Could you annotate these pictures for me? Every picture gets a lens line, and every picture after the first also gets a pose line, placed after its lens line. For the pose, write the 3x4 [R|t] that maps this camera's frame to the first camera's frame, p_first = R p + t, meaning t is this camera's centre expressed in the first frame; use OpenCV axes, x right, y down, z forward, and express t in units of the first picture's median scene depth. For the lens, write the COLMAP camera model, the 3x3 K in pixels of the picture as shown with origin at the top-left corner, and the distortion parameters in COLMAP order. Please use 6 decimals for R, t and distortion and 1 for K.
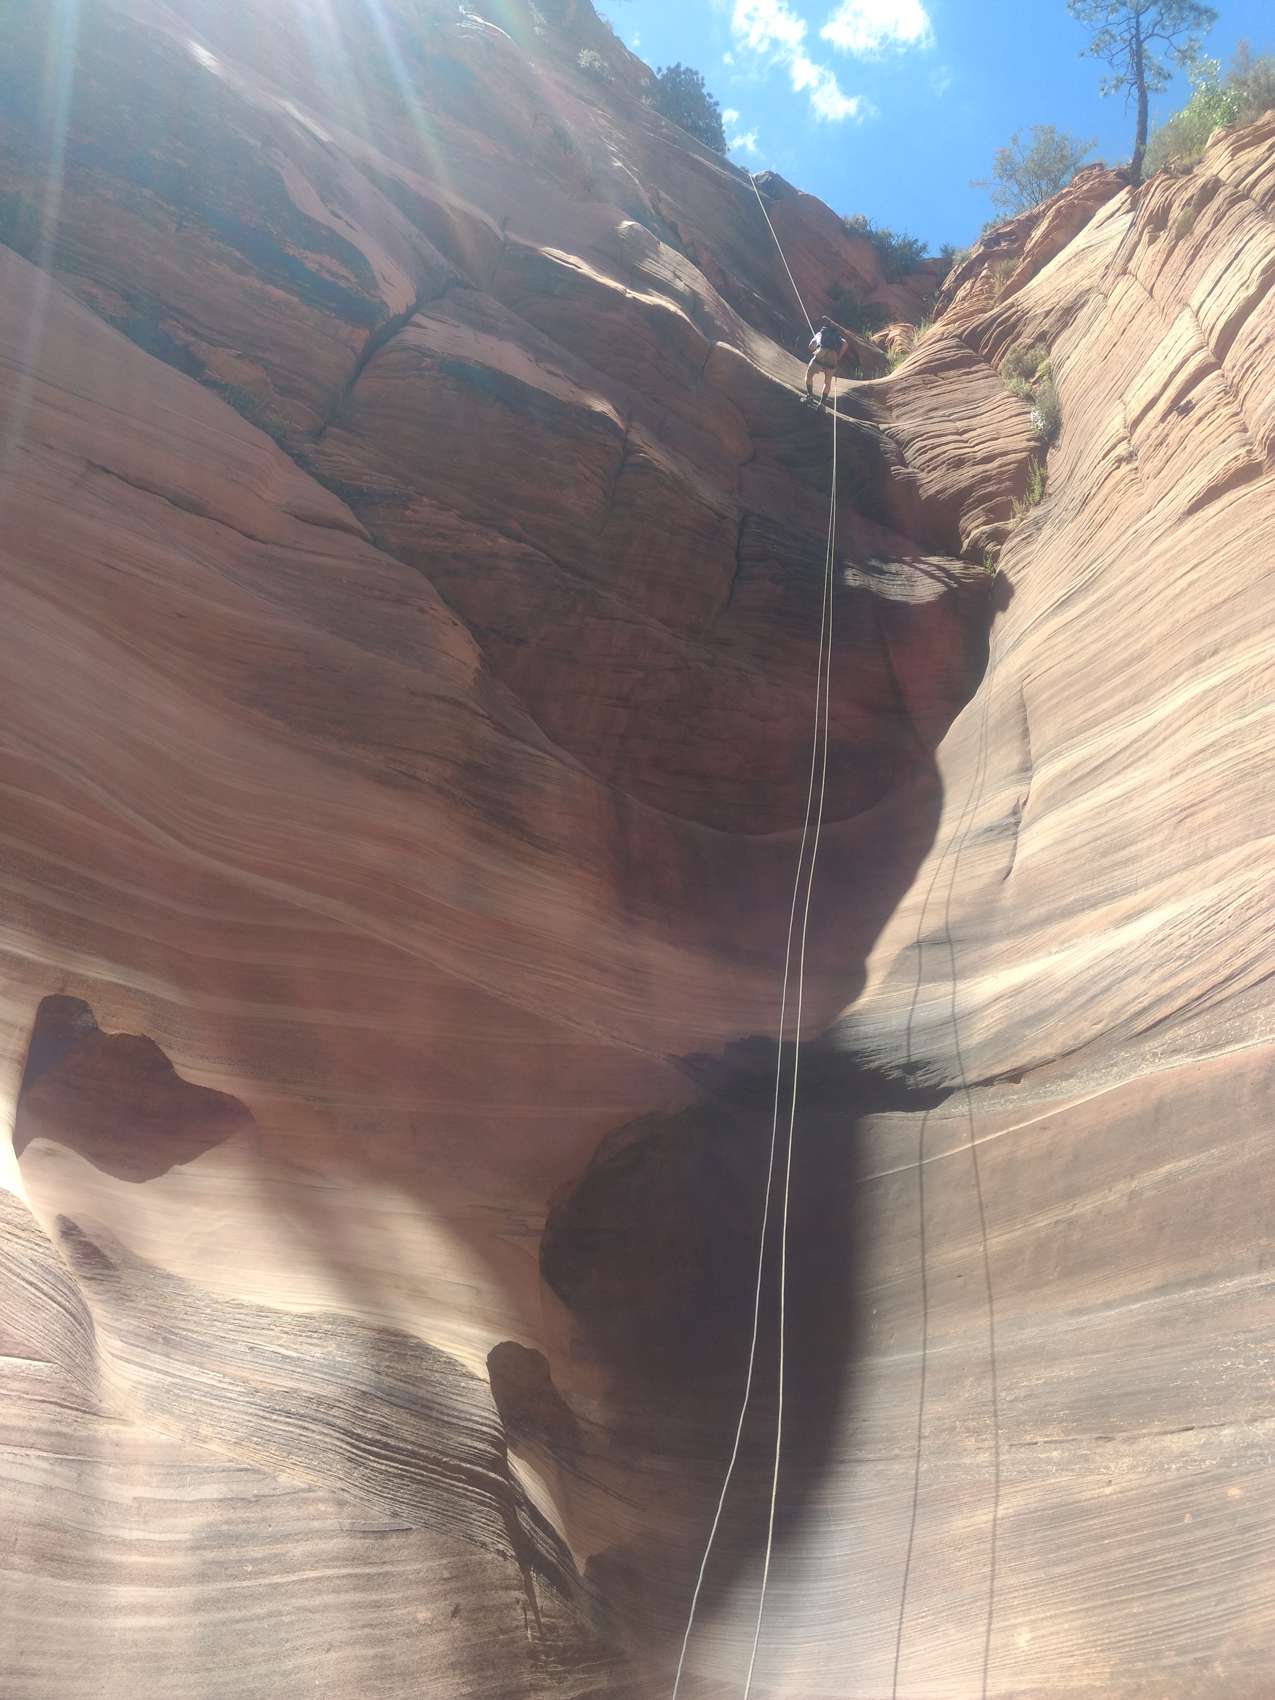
lens RADIAL K [[1352.0, 0, 636.9], [0, 1352.0, 861.3], [0, 0, 1]] dist [-0.016731, 0.090267]
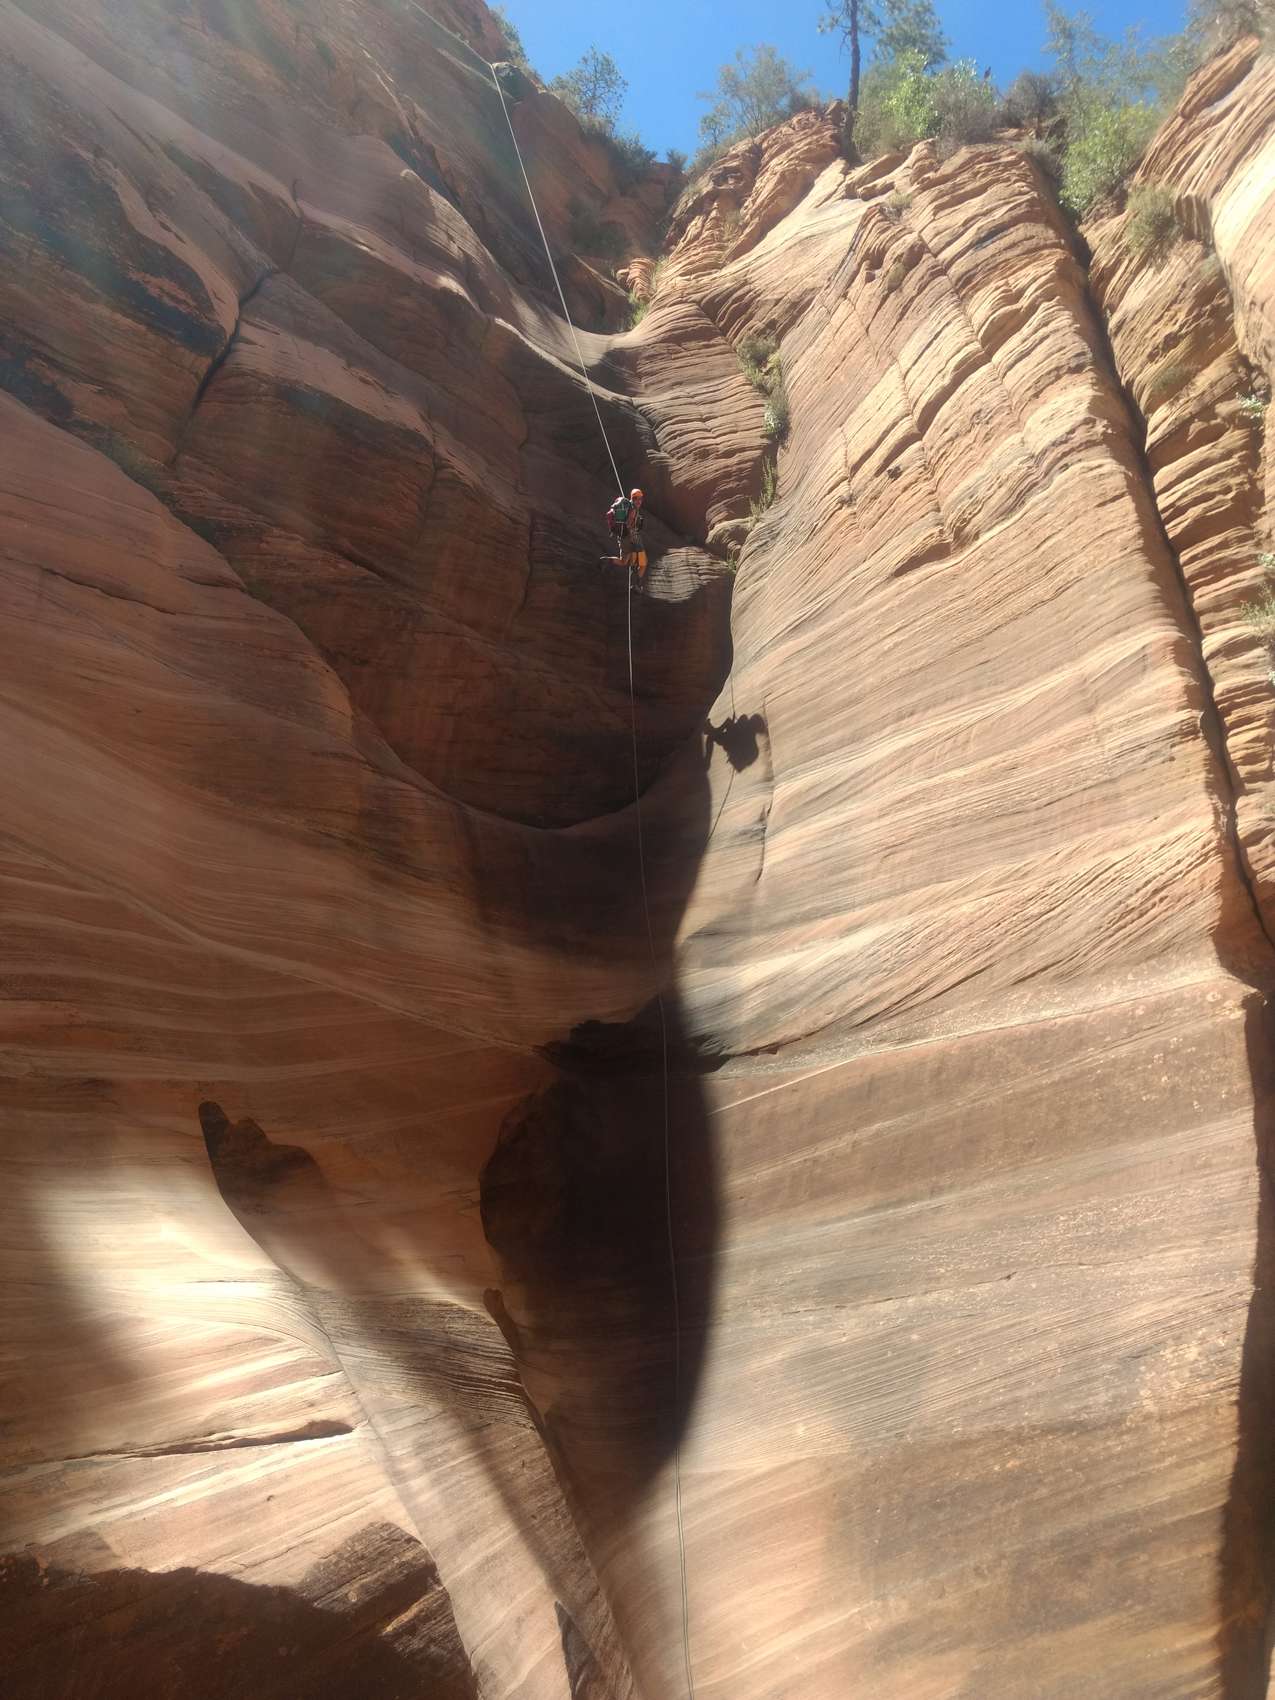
lens RADIAL K [[1415.1, 0, 637.0], [0, 1415.1, 848.6], [0, 0, 1]] dist [0.031953, 0.002616]
pose [[0.967466, -0.012339, 0.252699, -0.230684], [-0.028737, 0.986986, 0.158215, -0.278147], [-0.251363, -0.160330, 0.954521, -0.352978]]
